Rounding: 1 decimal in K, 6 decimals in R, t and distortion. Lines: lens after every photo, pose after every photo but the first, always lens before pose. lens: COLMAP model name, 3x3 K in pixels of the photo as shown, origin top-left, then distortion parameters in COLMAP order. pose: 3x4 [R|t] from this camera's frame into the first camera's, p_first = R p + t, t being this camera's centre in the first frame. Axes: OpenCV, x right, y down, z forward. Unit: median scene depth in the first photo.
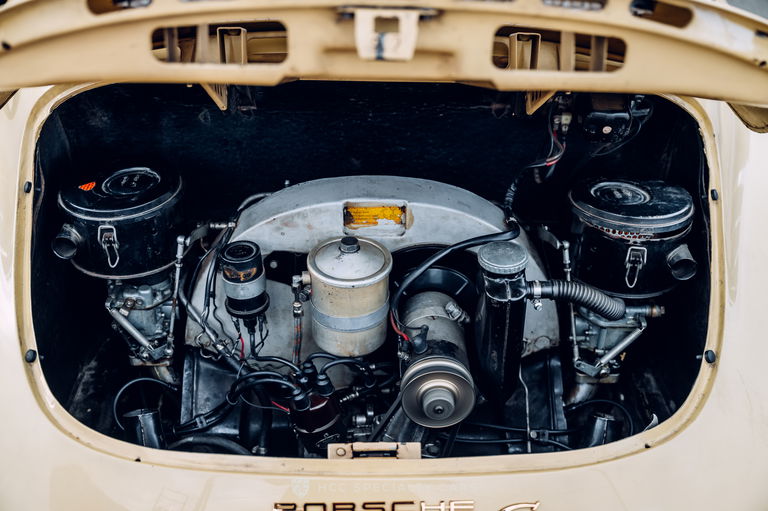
lens RADIAL K [[948.3, 0, 384.2], [0, 948.3, 257.1], [0, 0, 1]] dist [-0.004291, 0.000000]
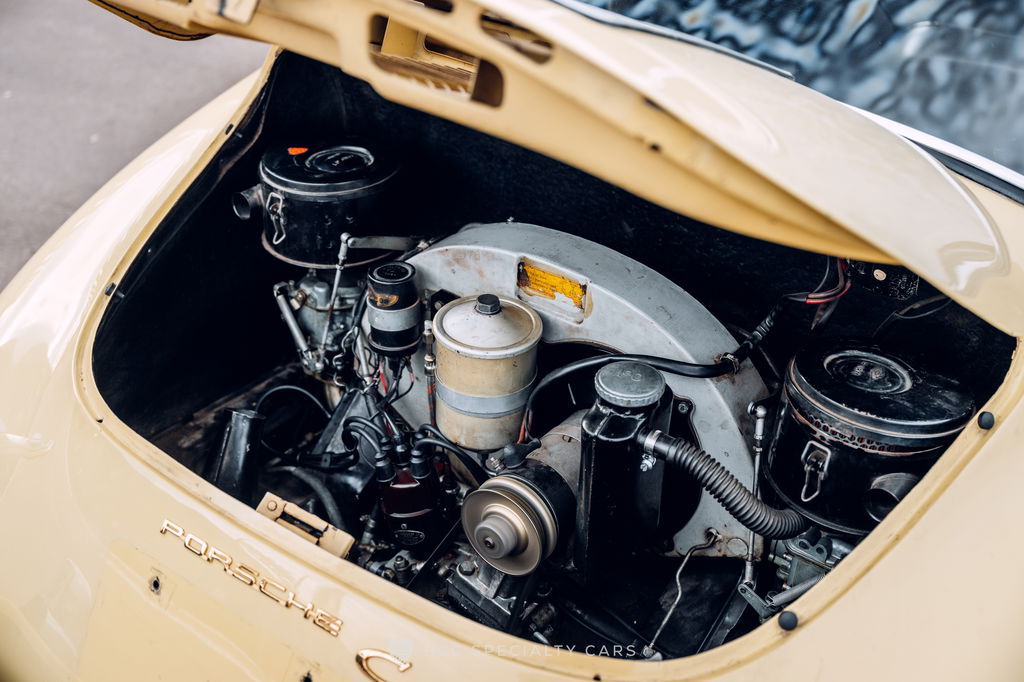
lens RADIAL K [[1300.8, 0, 512.5], [0, 1300.8, 339.2], [0, 0, 1]] dist [-0.010220, 0.000000]
pose [[0.798226, 0.335549, -0.500243, 0.503980], [-0.353092, 0.933483, 0.062734, -0.058179], [0.488019, 0.126556, 0.863610, 0.087602]]
